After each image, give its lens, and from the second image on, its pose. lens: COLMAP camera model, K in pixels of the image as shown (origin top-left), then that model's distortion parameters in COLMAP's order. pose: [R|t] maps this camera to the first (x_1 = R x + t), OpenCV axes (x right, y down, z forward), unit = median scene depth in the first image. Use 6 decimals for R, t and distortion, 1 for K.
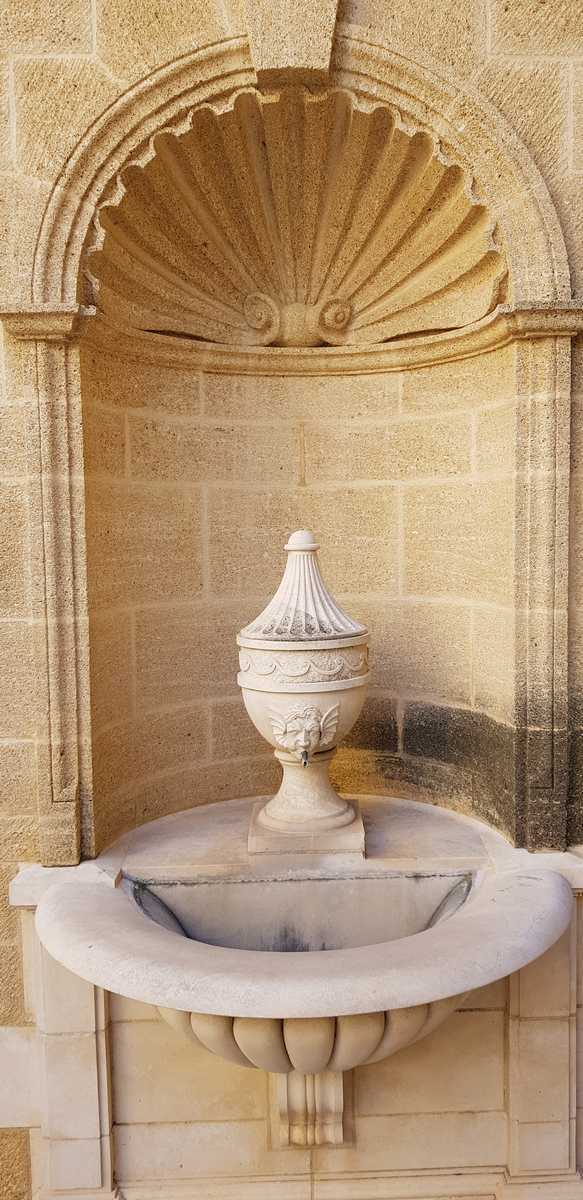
lens RADIAL K [[966.4, 0, 303.7], [0, 966.4, 599.8], [0, 0, 1]] dist [0.048380, -0.033367]
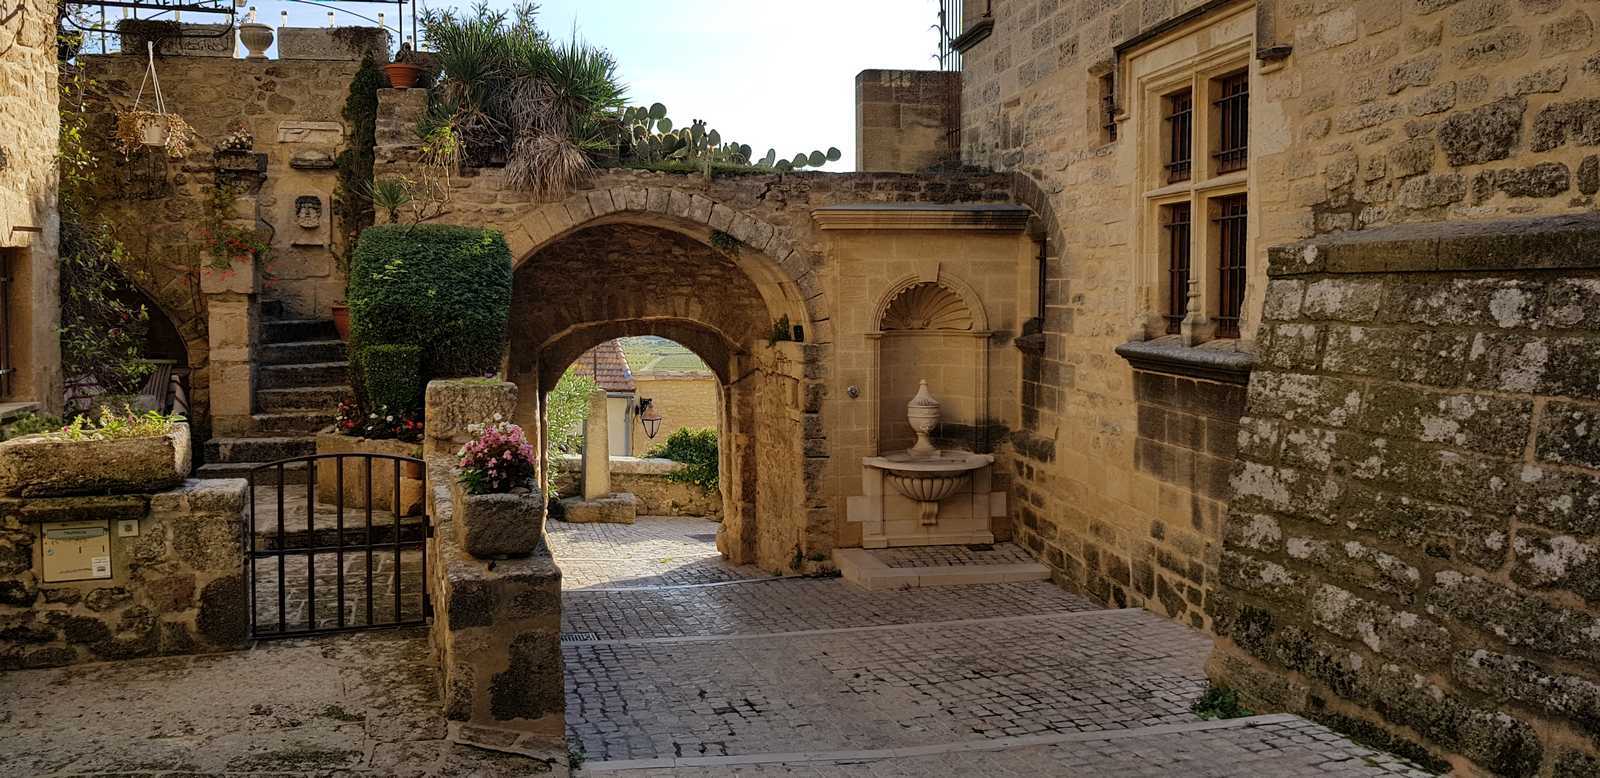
lens RADIAL K [[1288.6, 0, 794.1], [0, 1288.6, 374.3], [0, 0, 1]] dist [0.048380, -0.033367]
pose [[0.989609, 0.000989, 0.143780, -1.384621], [0.001967, 0.999790, -0.020418, 0.019229], [-0.143770, 0.020488, 0.989399, -4.509708]]
